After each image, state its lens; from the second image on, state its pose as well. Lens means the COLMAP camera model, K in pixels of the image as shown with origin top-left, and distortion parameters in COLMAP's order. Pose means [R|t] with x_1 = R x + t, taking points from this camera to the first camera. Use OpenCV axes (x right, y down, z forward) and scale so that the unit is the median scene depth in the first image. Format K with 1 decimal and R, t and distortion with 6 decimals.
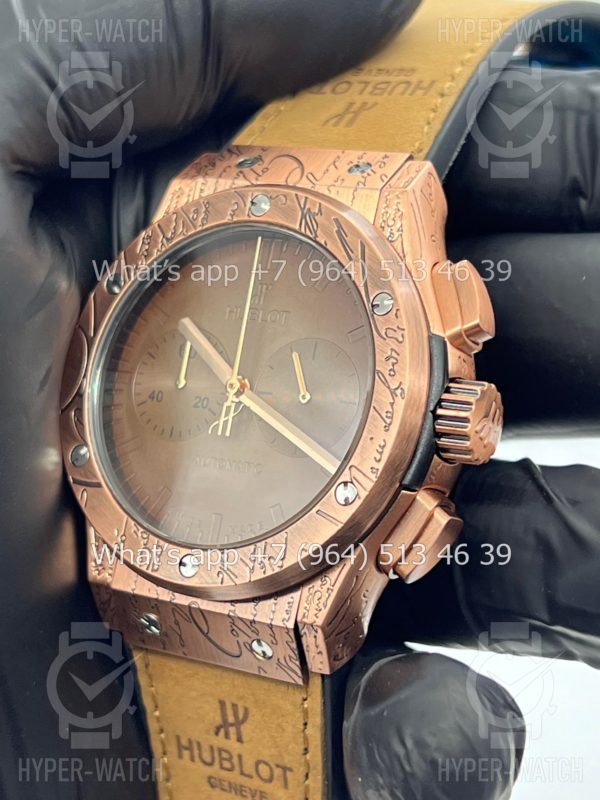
lens RADIAL K [[1732.7, 0, 300.0], [0, 1732.7, 398.7], [0, 0, 1]] dist [0.070358, 0.000000]
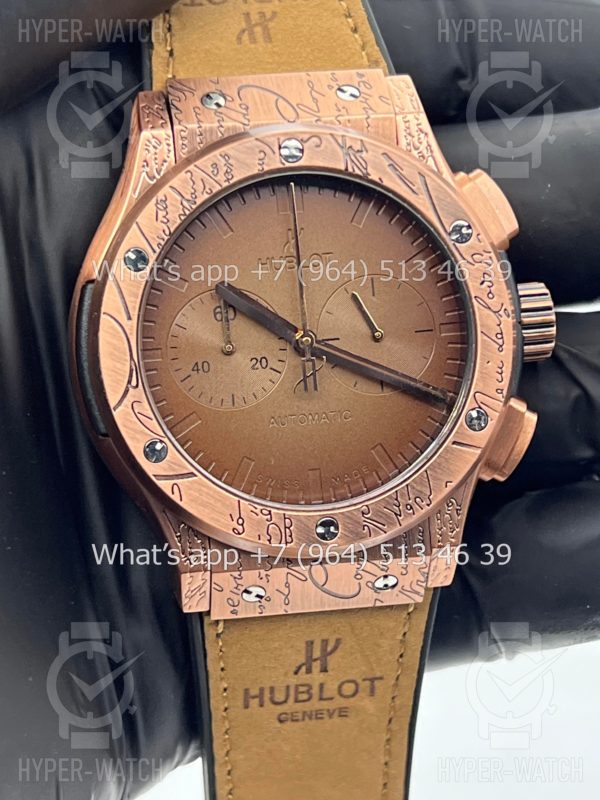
lens RADIAL K [[1732.7, 0, 289.0], [0, 1732.7, 422.1], [0, 0, 1]] dist [0.070358, 0.000000]
pose [[0.748557, -0.277967, 0.601993, -0.631481], [0.154900, 0.956075, 0.248850, -0.202877], [-0.644723, -0.093029, 0.758734, 0.254466]]
